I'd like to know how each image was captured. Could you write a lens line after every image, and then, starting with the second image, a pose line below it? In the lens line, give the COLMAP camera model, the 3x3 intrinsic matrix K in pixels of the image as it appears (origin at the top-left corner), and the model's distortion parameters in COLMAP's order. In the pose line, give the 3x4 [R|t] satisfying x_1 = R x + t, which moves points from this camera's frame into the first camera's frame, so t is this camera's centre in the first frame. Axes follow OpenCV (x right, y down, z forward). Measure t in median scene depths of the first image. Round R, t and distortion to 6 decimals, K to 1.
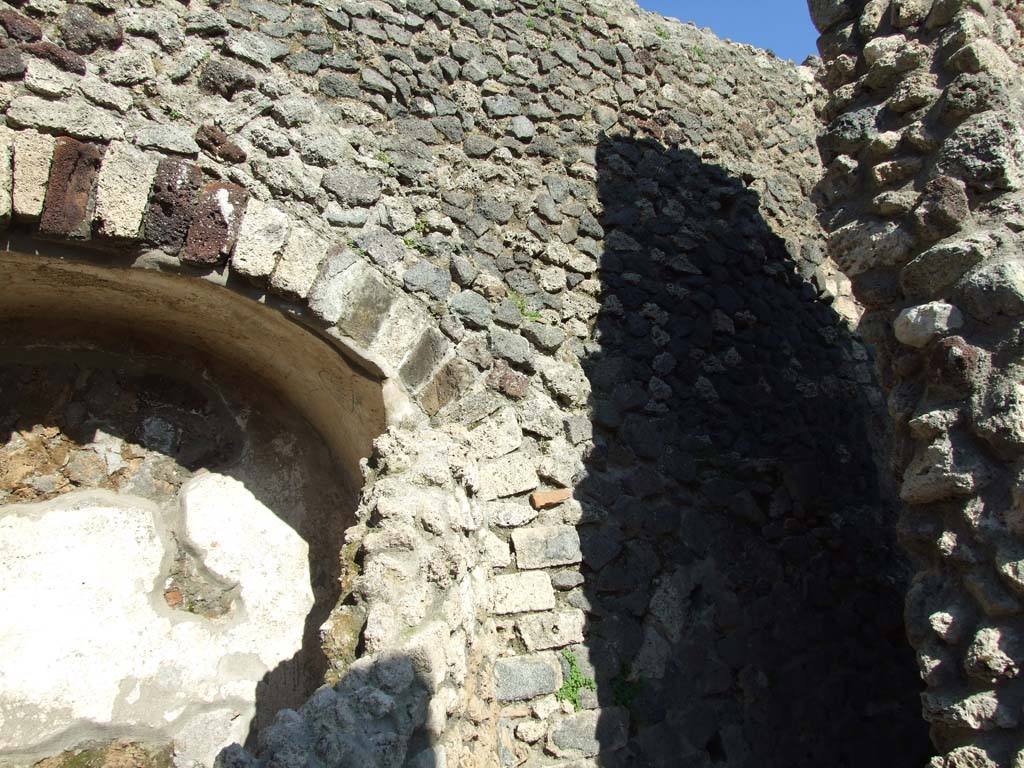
lens RADIAL K [[814.4, 0, 512.1], [0, 814.4, 377.8], [0, 0, 1]] dist [-0.052579, 0.038916]
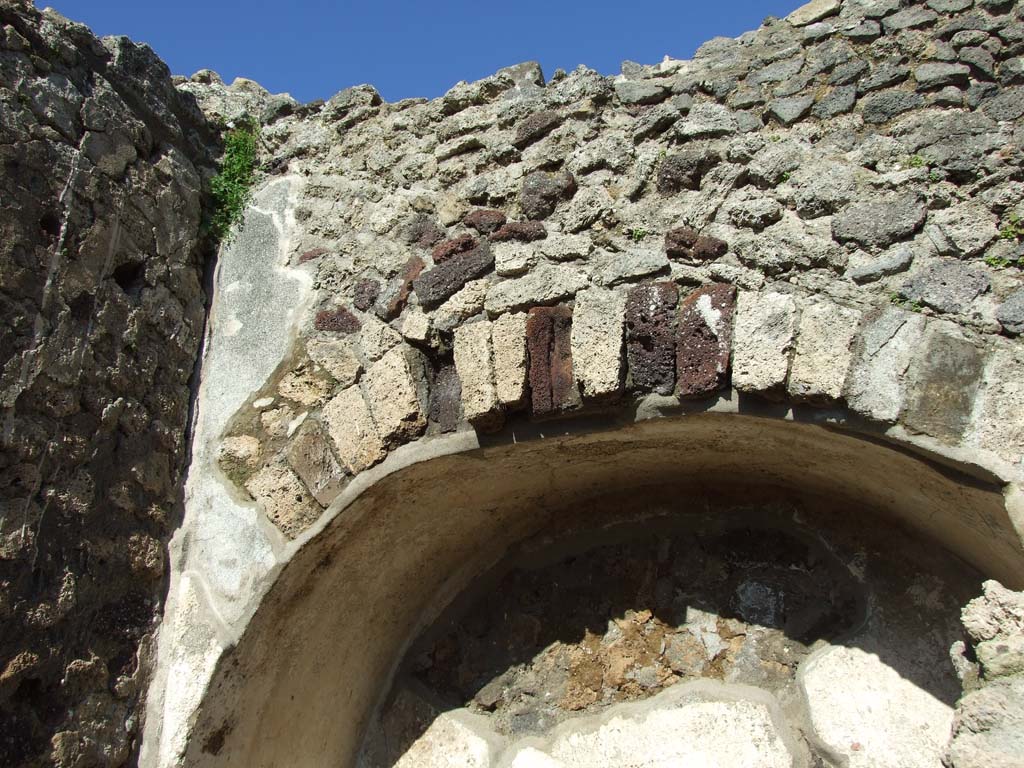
lens RADIAL K [[814.4, 0, 516.0], [0, 814.4, 382.2], [0, 0, 1]] dist [-0.052579, 0.038916]
pose [[0.605198, -0.293512, -0.739990, 0.090112], [0.198041, 0.955836, -0.217159, -0.014620], [0.771048, -0.015124, 0.636597, 0.329689]]
